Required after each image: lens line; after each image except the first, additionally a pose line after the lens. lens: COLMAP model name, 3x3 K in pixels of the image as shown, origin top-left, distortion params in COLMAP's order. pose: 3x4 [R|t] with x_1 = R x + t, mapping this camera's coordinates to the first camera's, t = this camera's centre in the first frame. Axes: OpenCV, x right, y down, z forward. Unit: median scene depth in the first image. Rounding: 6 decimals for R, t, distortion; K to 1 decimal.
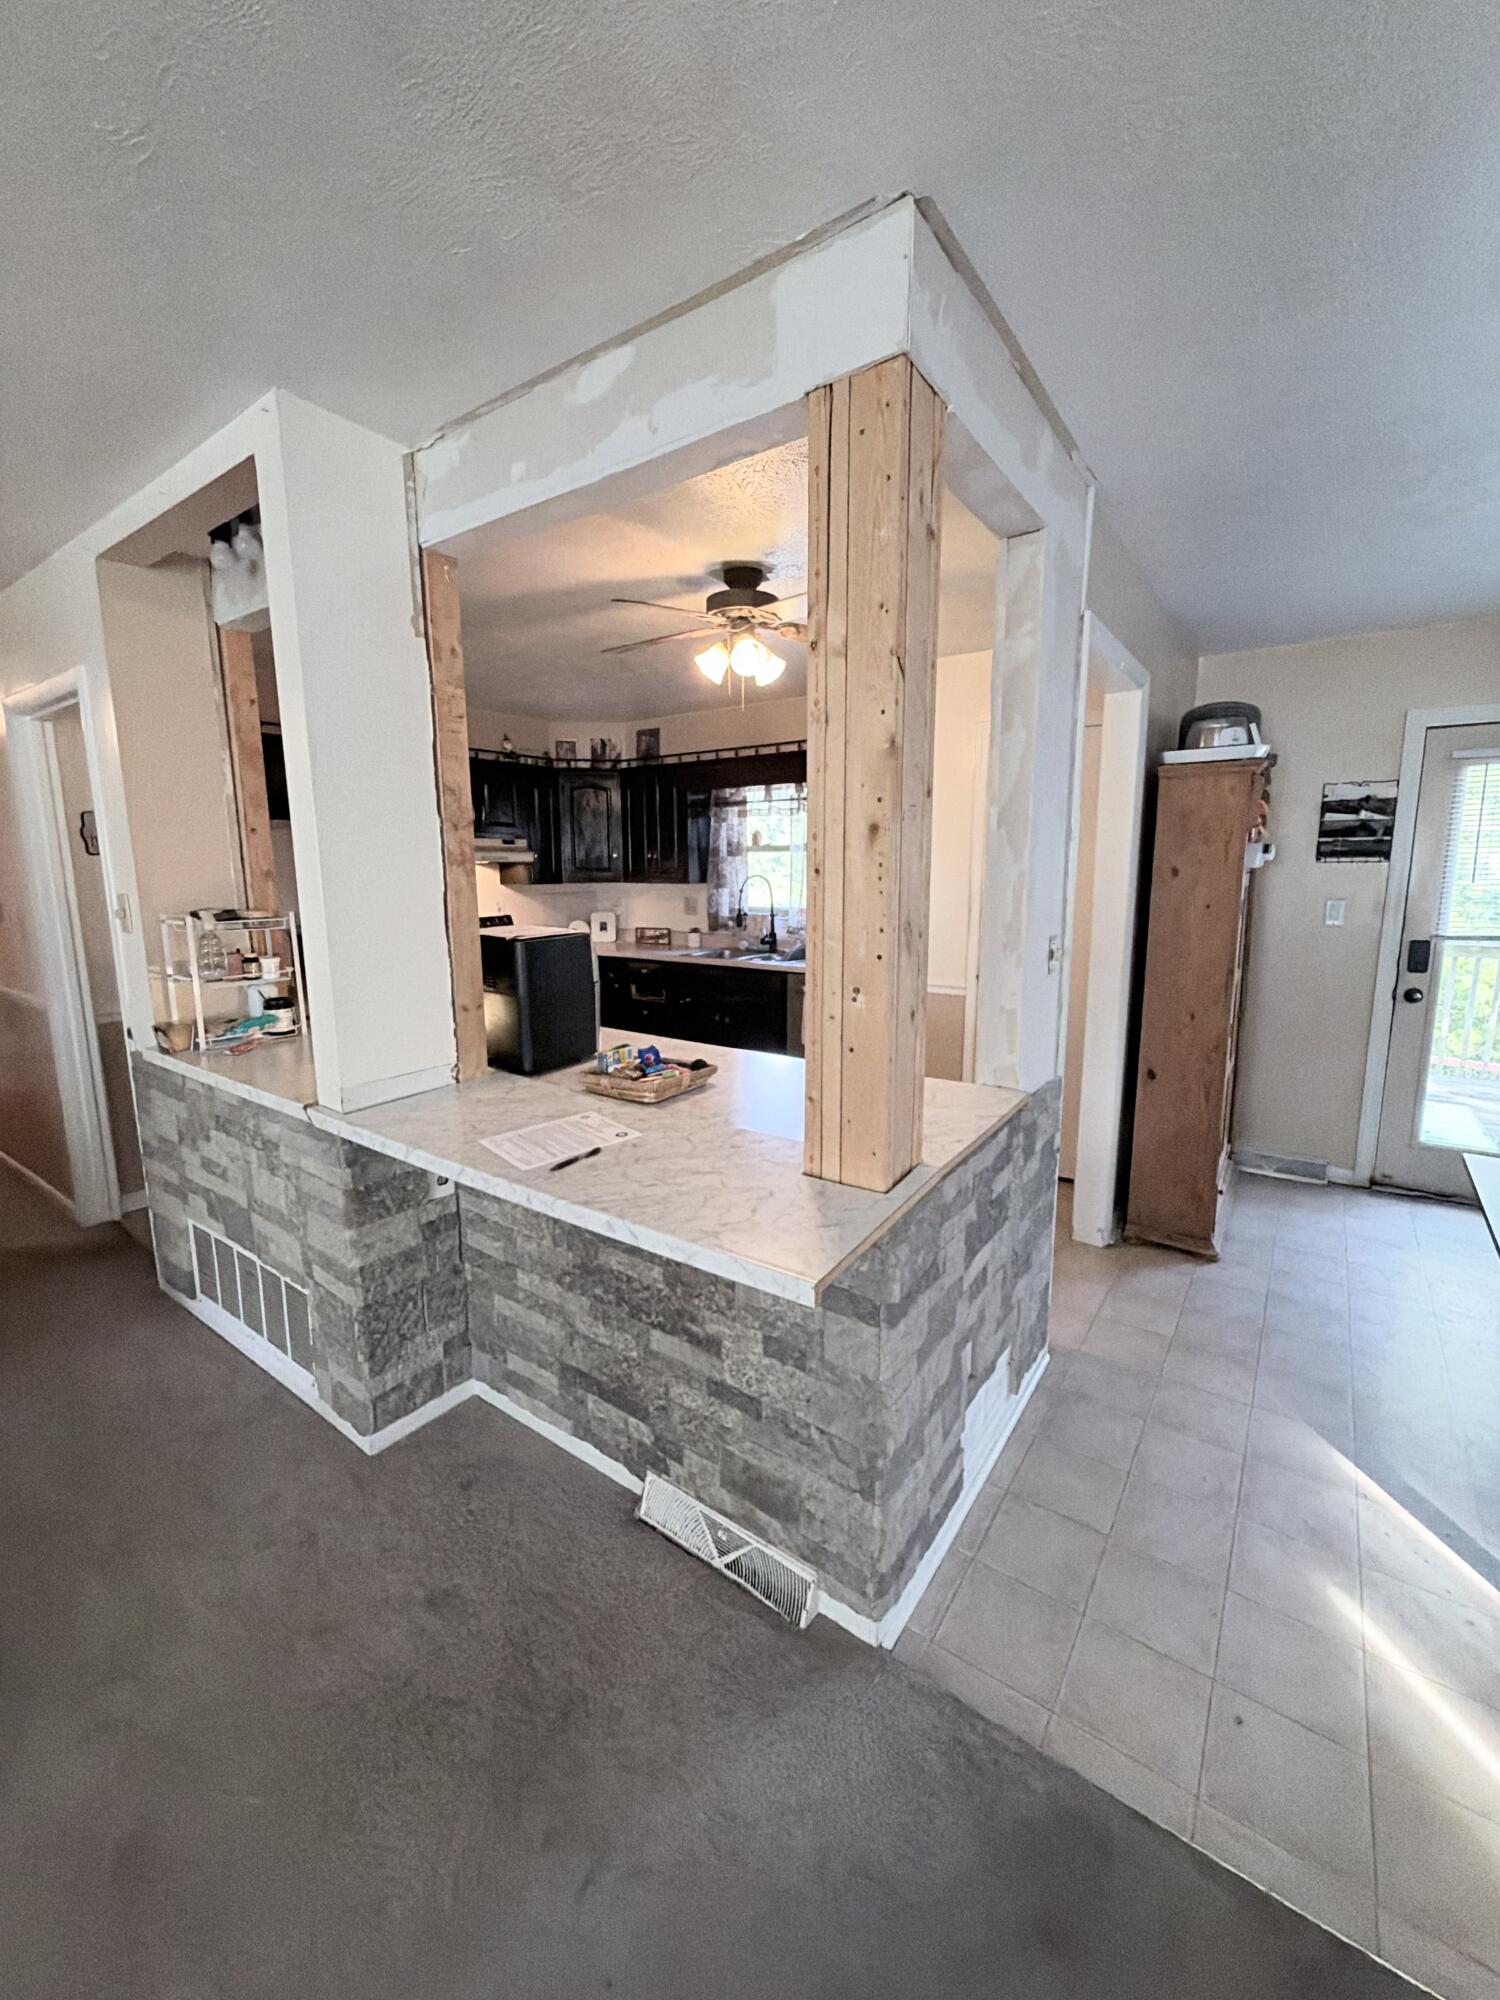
lens RADIAL K [[799.3, 0, 747.5], [0, 799.3, 996.3], [0, 0, 1]] dist [-0.003811, -0.000123]
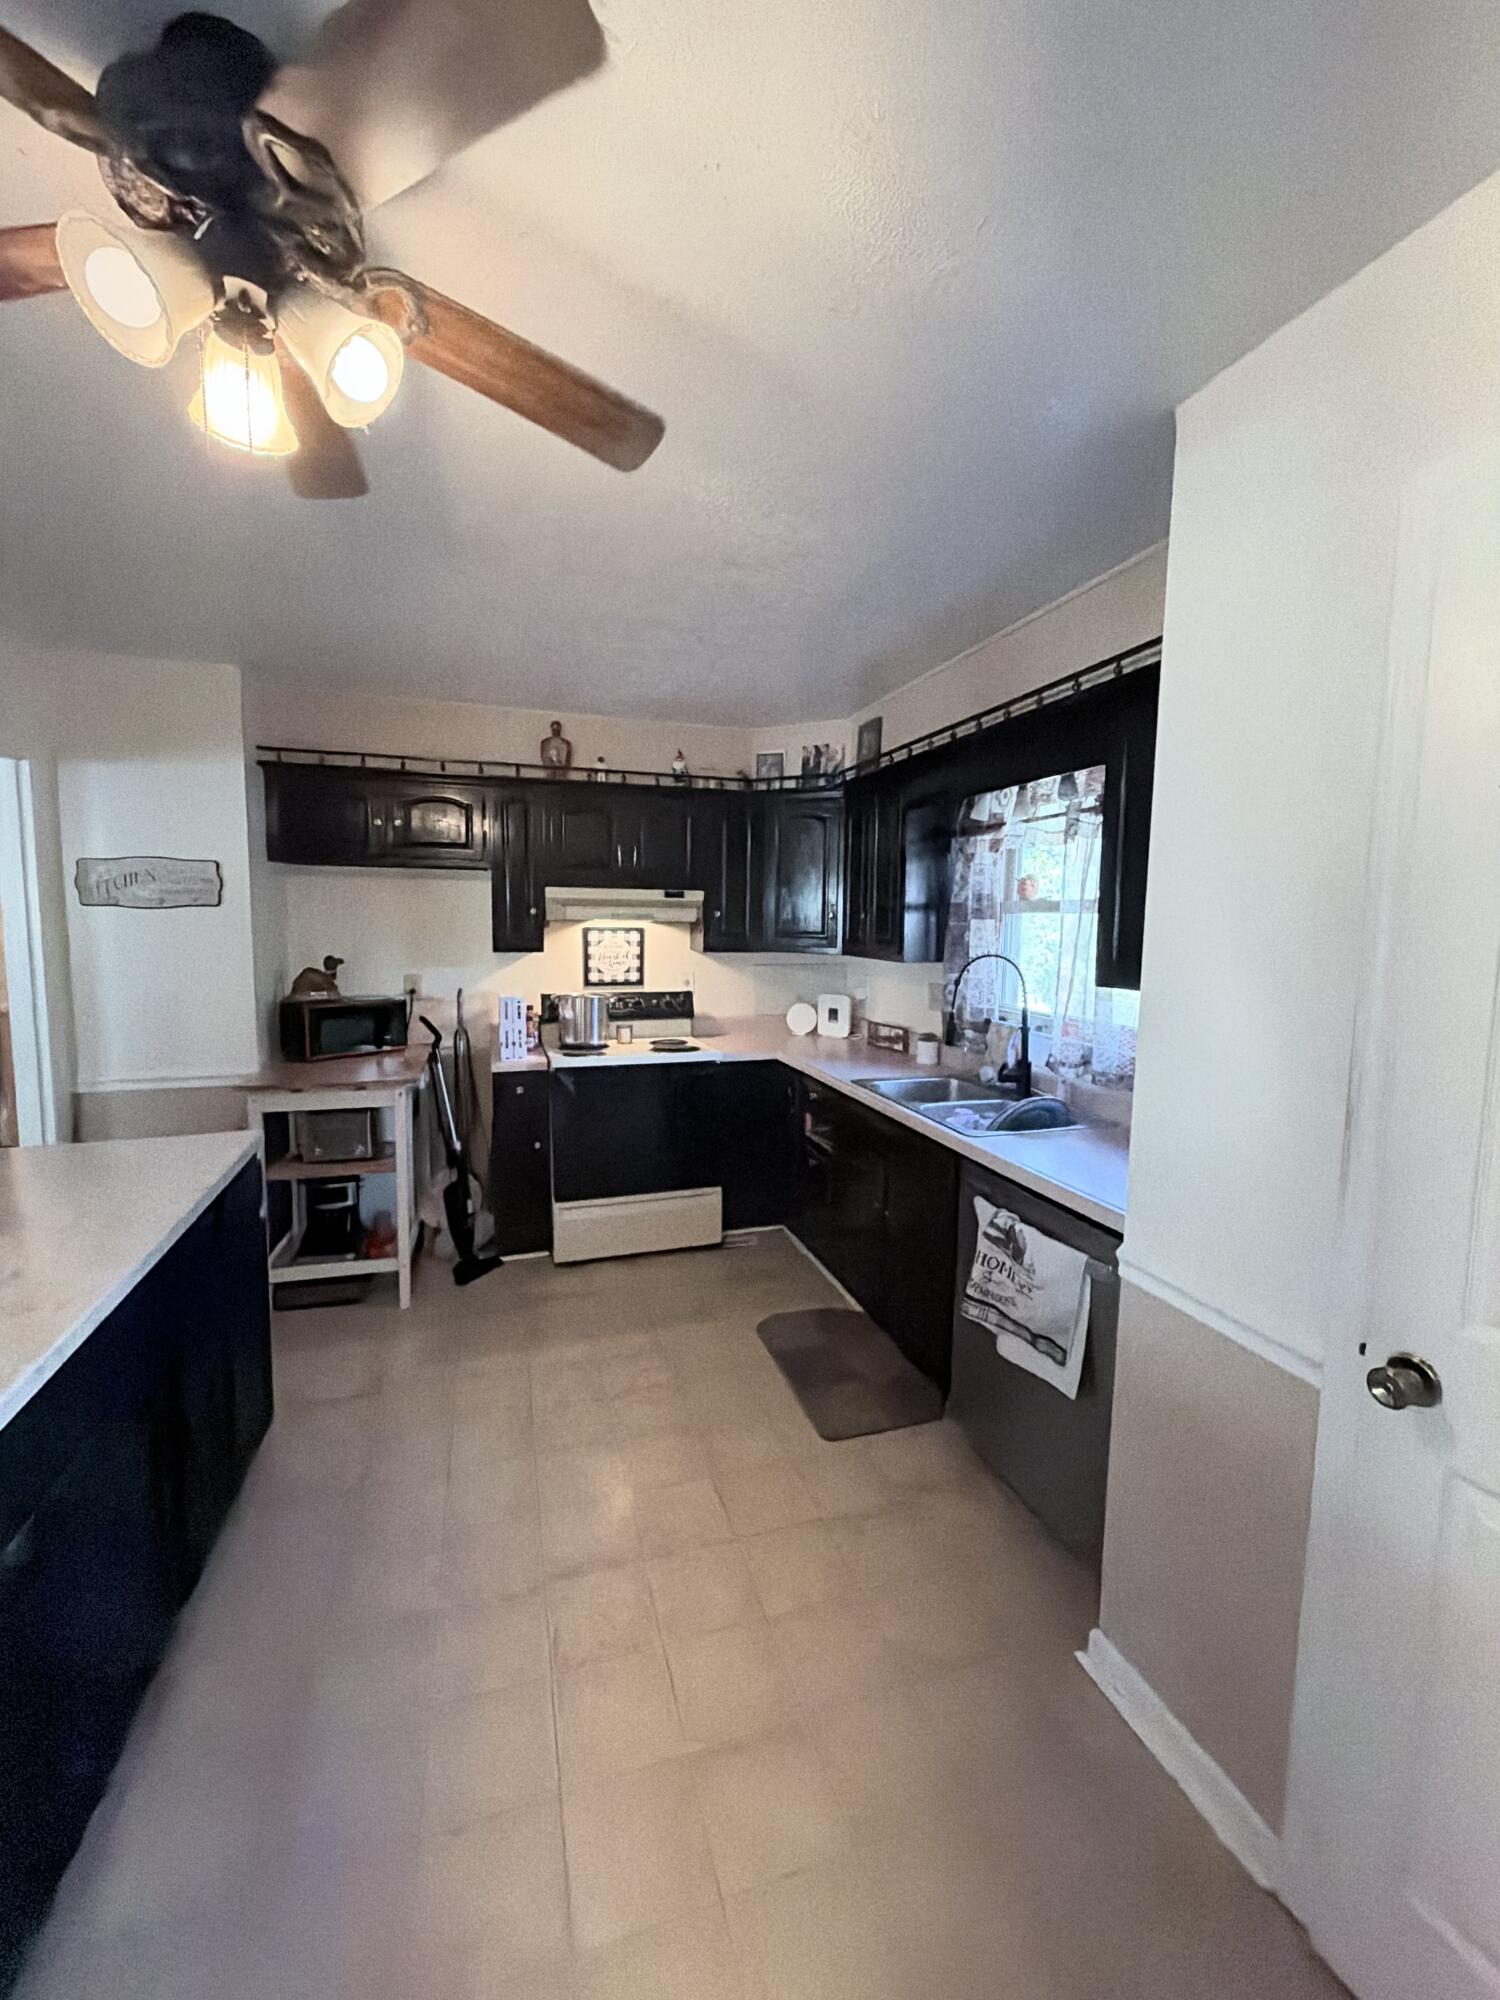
lens RADIAL K [[799.3, 0, 750.9], [0, 799.3, 995.3], [0, 0, 1]] dist [-0.003811, -0.000123]
pose [[0.804915, 0.073377, -0.588836, 0.191579], [-0.109888, 0.993593, -0.026397, -0.086654], [0.583126, 0.085954, 0.807822, 0.439628]]
